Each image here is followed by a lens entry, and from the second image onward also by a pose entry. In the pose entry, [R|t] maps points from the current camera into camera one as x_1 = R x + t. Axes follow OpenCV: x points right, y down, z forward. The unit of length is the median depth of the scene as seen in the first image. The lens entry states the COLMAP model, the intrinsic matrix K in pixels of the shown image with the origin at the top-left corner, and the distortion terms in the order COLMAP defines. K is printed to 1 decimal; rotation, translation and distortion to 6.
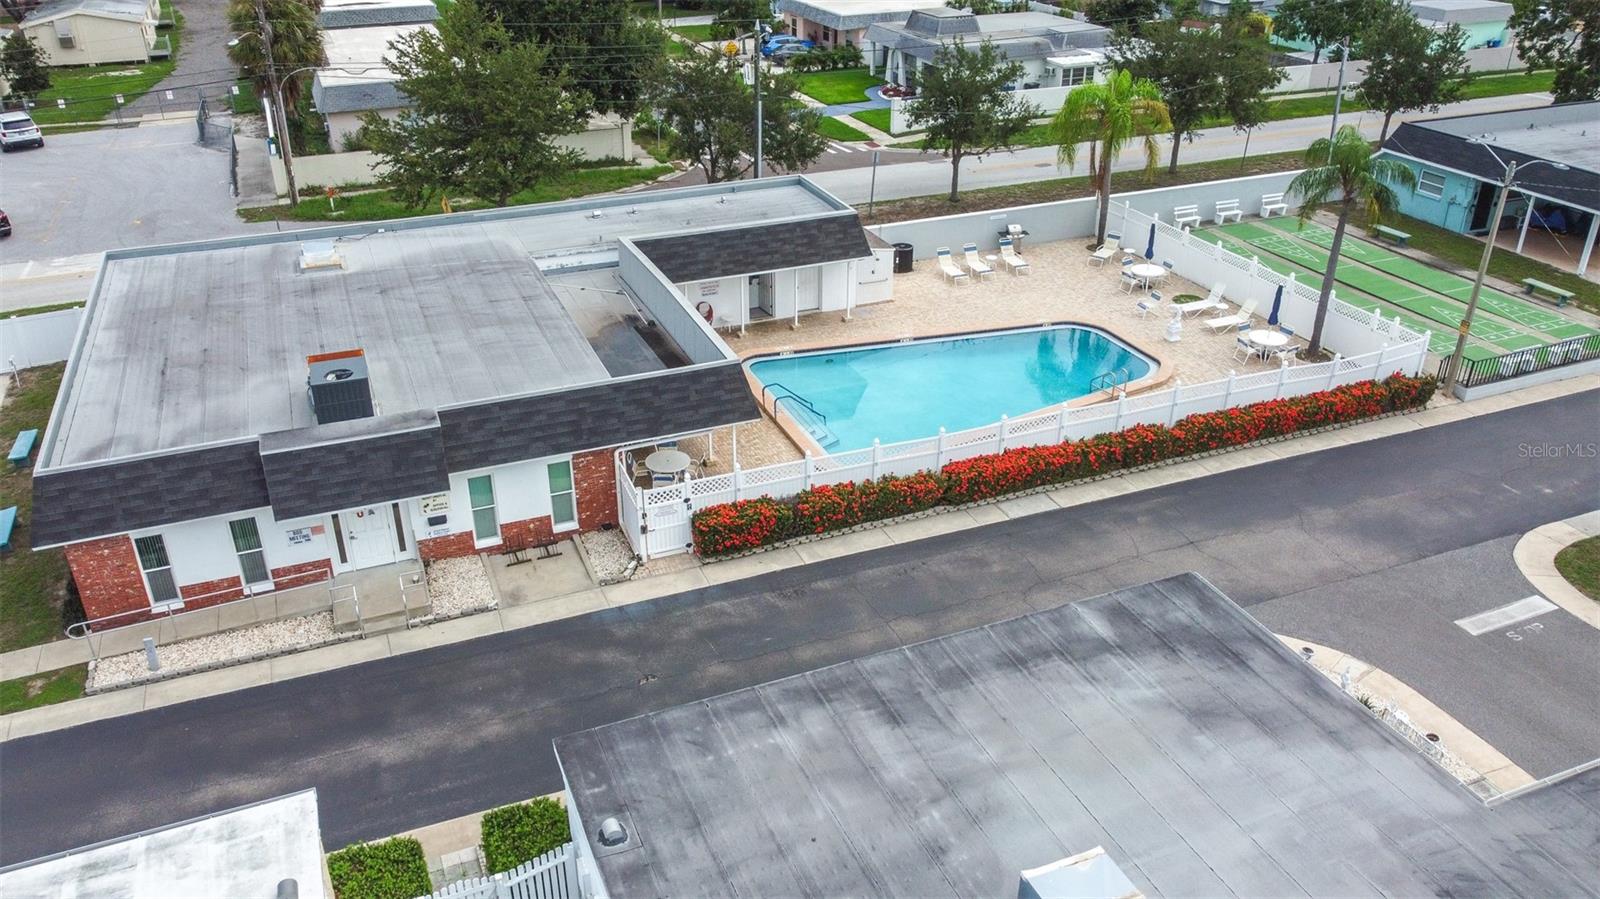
lens RADIAL K [[1192.6, 0, 800.0], [0, 1192.6, 449.5], [0, 0, 1]] dist [0.000171, -0.000867]
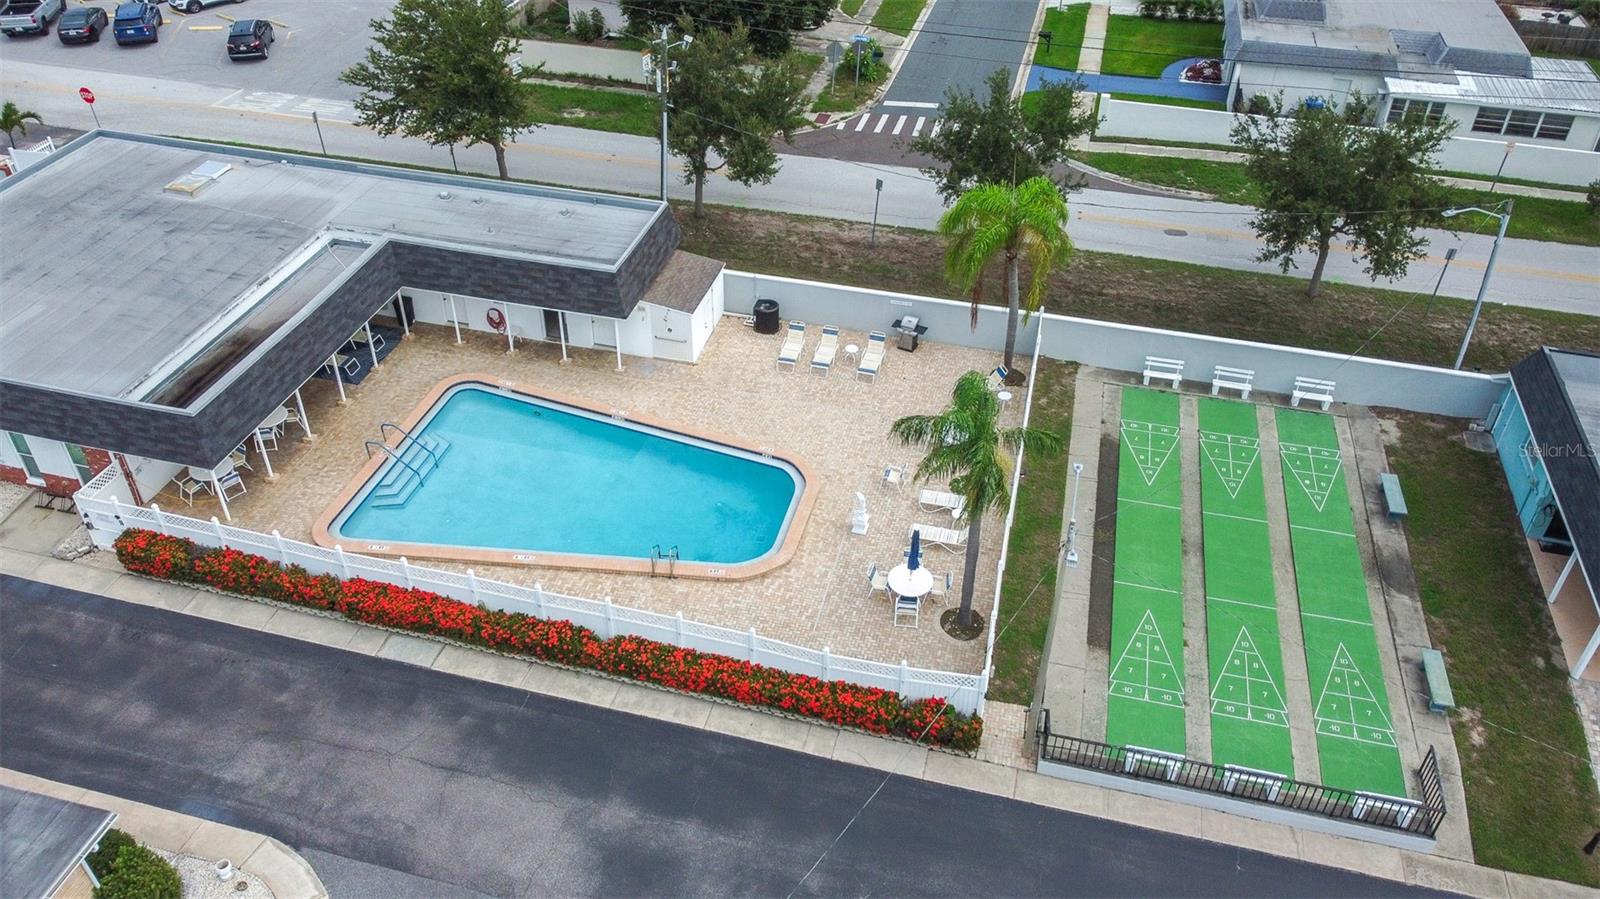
lens RADIAL K [[1192.6, 0, 800.0], [0, 1192.6, 449.5], [0, 0, 1]] dist [0.000171, -0.000867]
pose [[0.801805, 0.374713, -0.465510, 0.670237], [-0.293359, 0.925472, 0.239671, -0.345526], [0.520624, -0.055607, 0.851973, 0.276209]]
